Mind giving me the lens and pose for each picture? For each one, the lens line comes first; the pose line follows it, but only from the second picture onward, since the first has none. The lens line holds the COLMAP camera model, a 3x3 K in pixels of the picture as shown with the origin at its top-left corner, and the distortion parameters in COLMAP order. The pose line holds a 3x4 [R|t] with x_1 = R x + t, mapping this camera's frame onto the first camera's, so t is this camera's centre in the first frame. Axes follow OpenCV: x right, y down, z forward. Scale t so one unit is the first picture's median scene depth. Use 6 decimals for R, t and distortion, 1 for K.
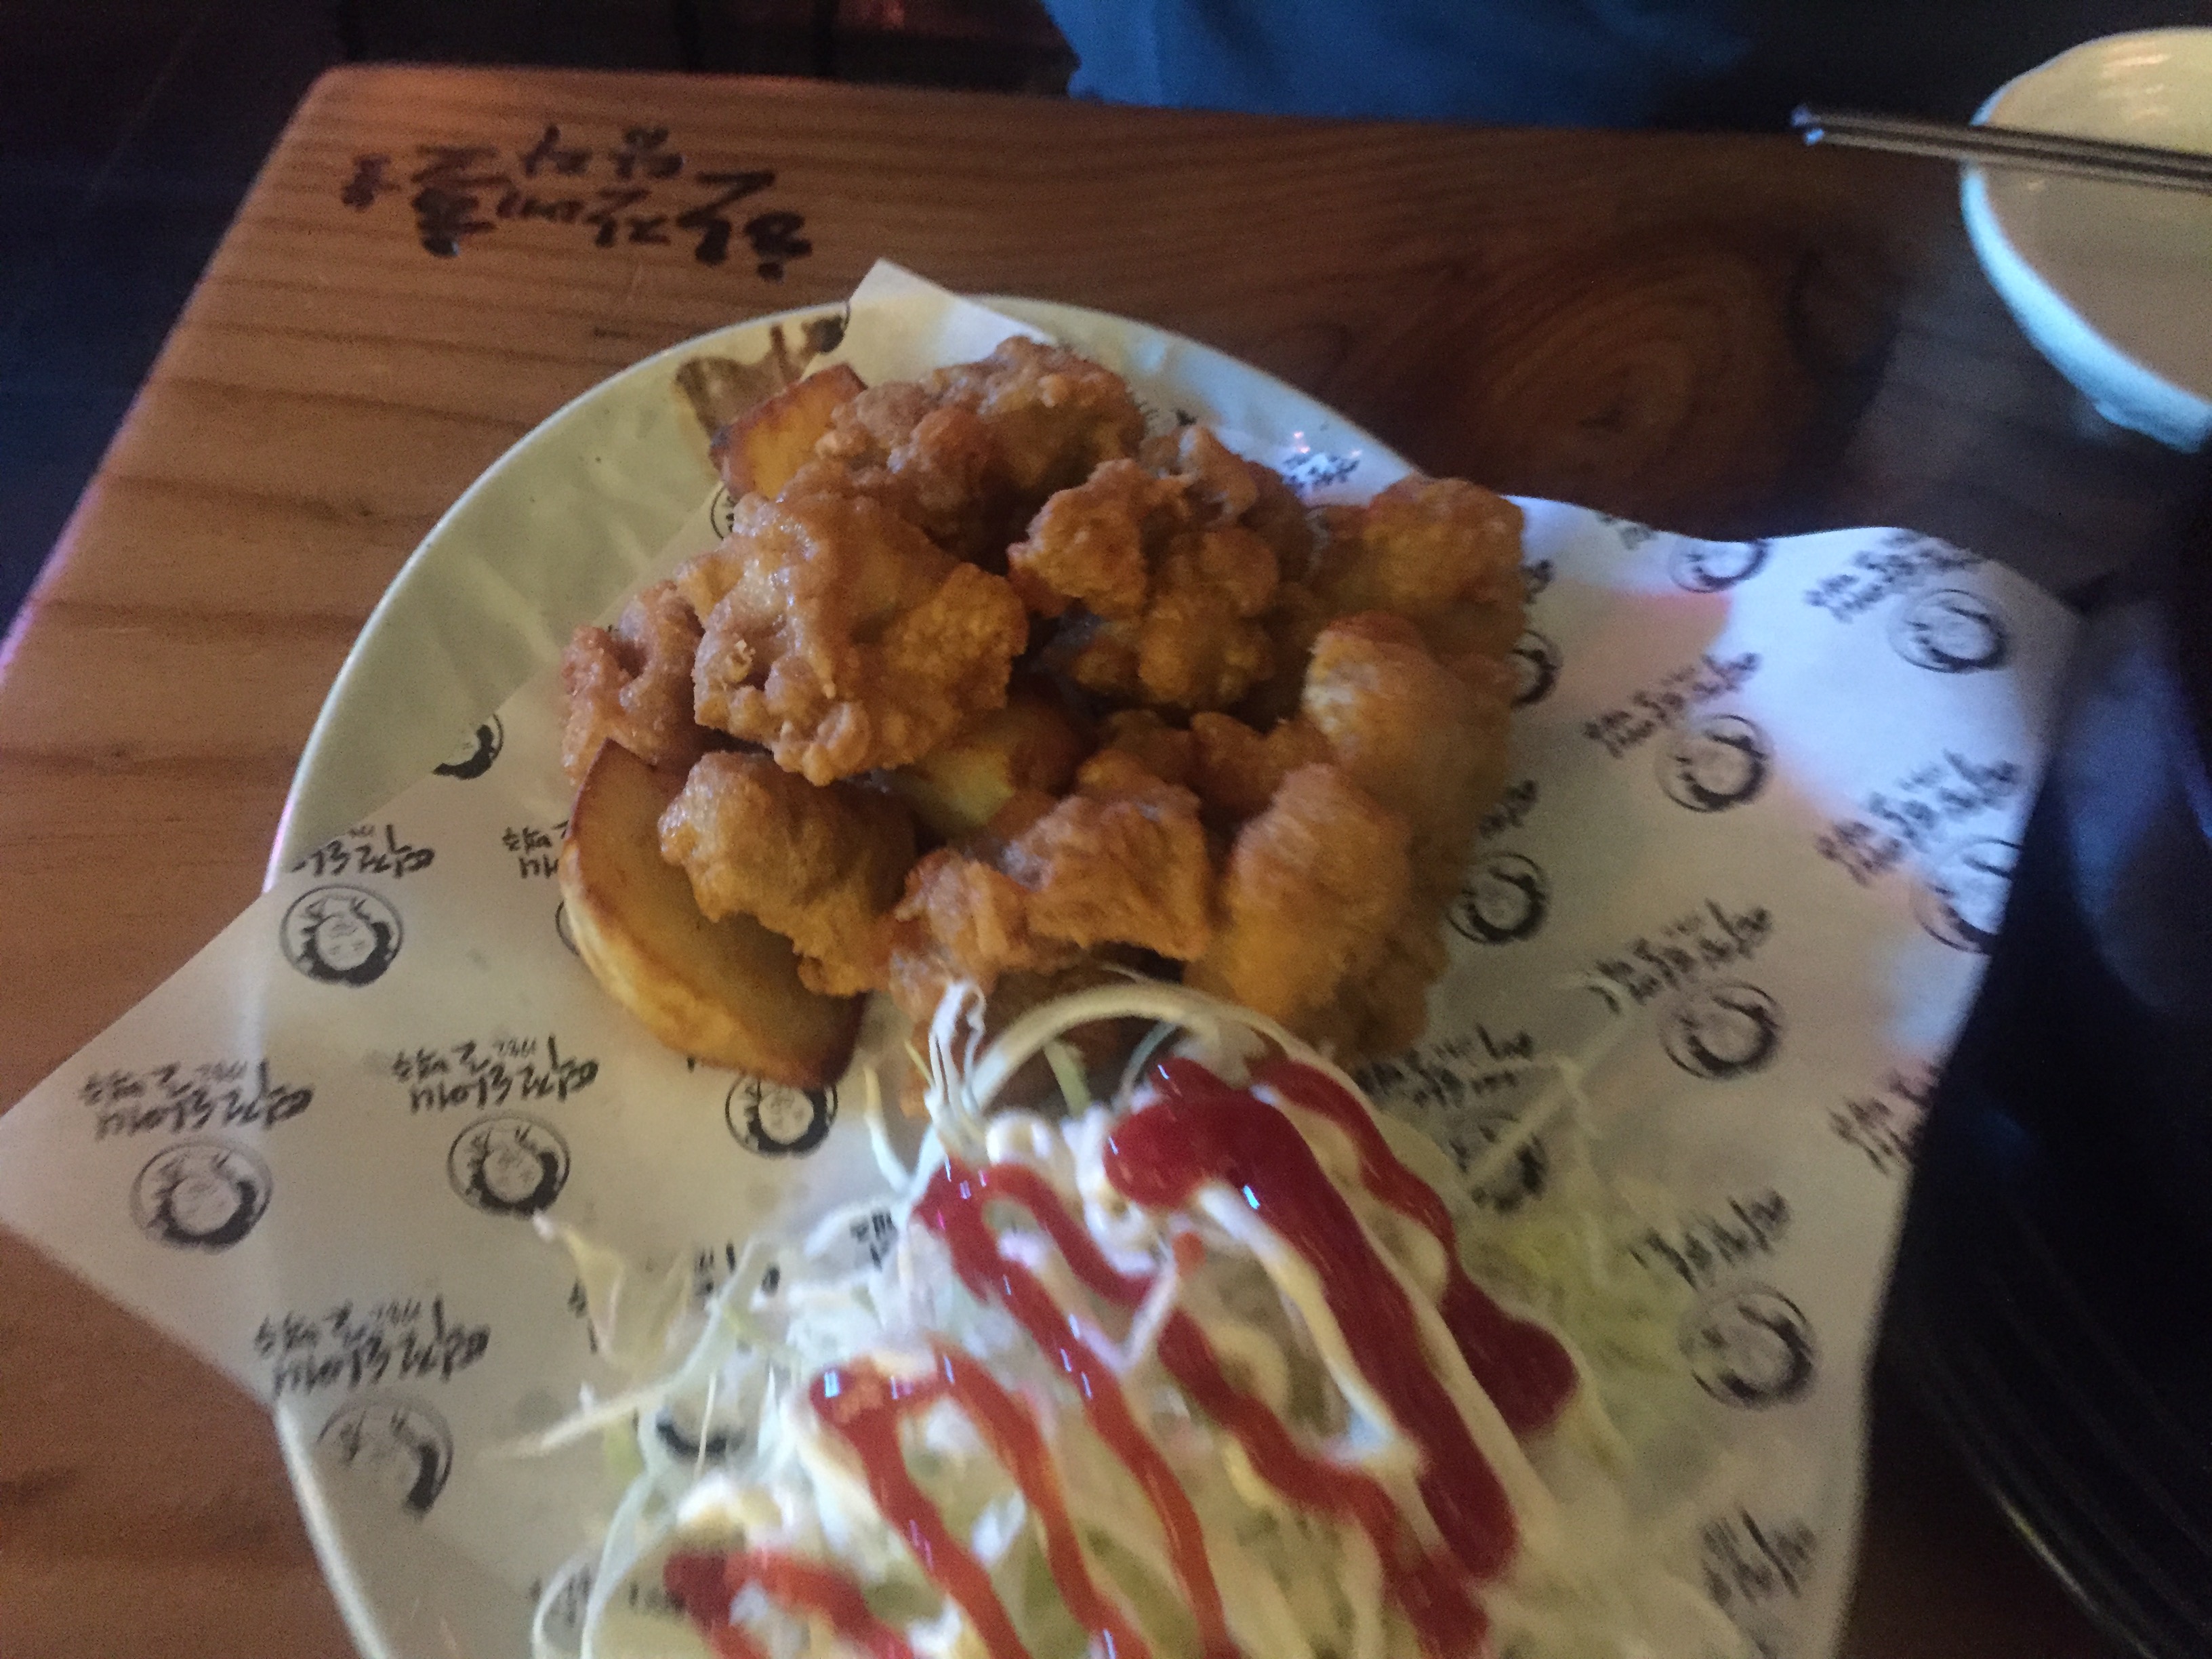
lens RADIAL K [[1733.4, 0, 1106.0], [0, 1733.4, 829.5], [0, 0, 1]] dist [0.028410, -0.008785]
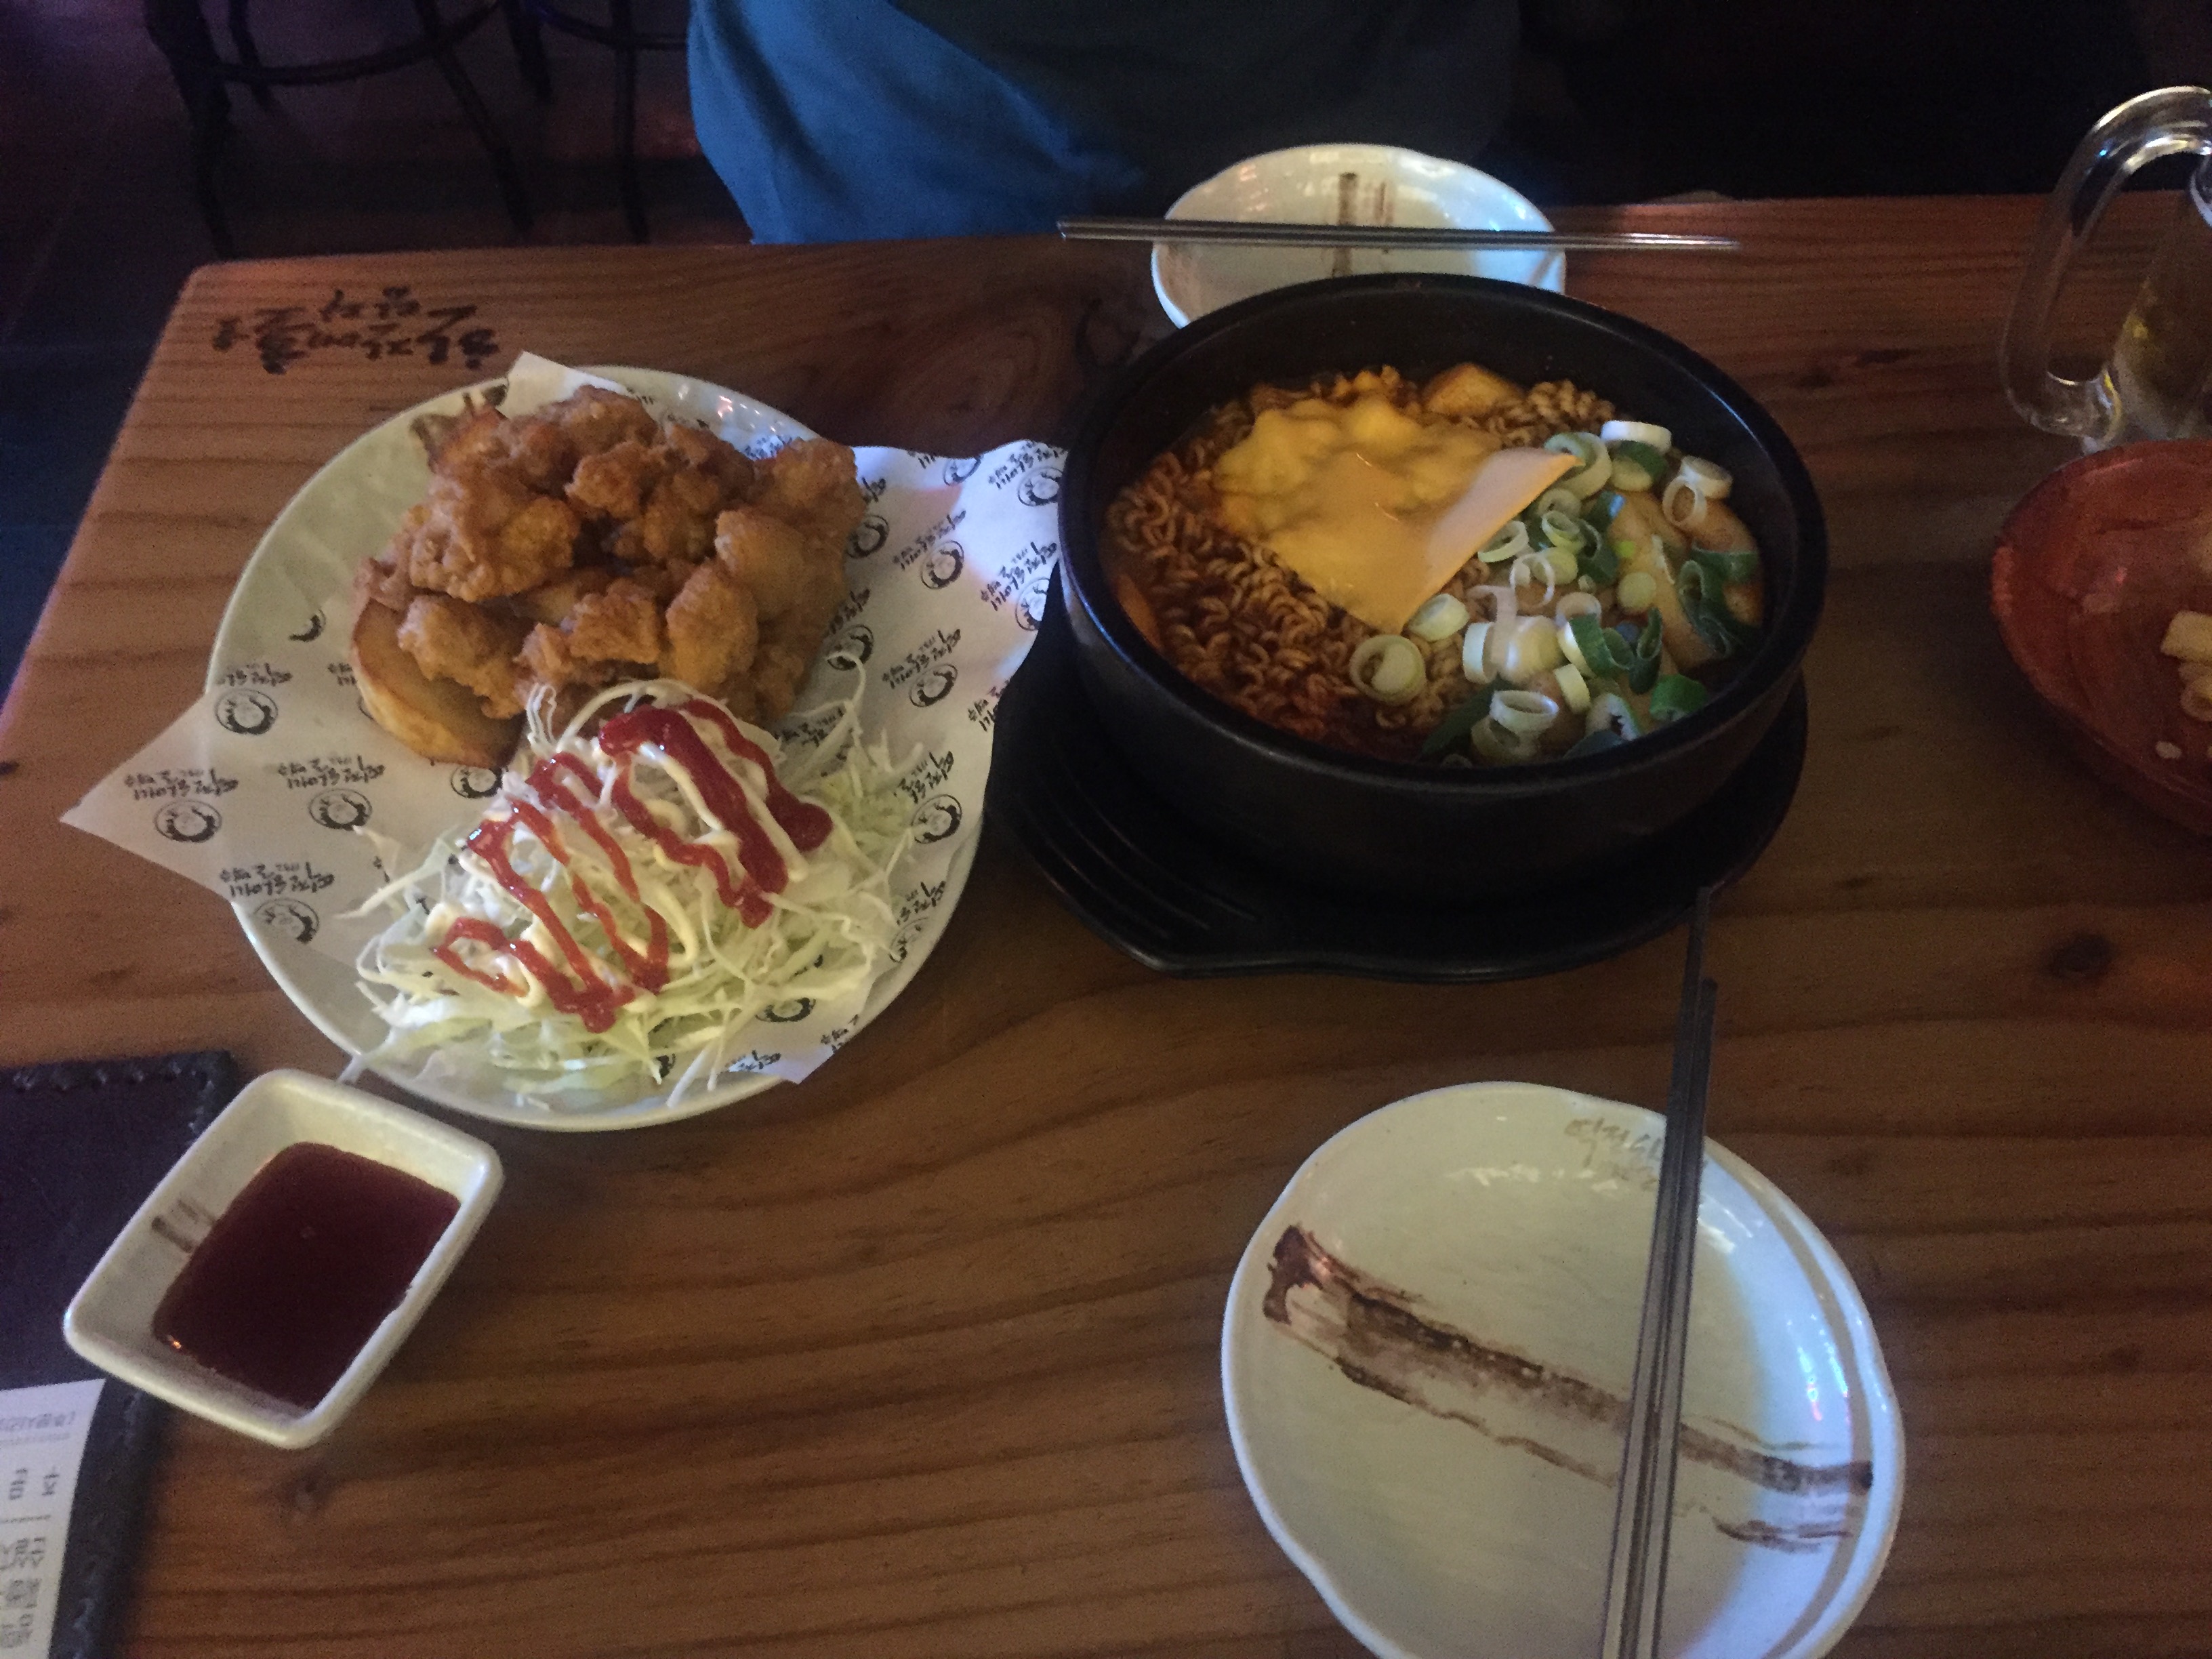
lens RADIAL K [[1733.4, 0, 1106.0], [0, 1733.4, 829.5], [0, 0, 1]] dist [0.028410, -0.008785]
pose [[0.993921, -0.103033, 0.038795, 0.445684], [0.104304, 0.994021, -0.032299, 0.360844], [-0.035236, 0.036149, 0.998725, -1.017946]]
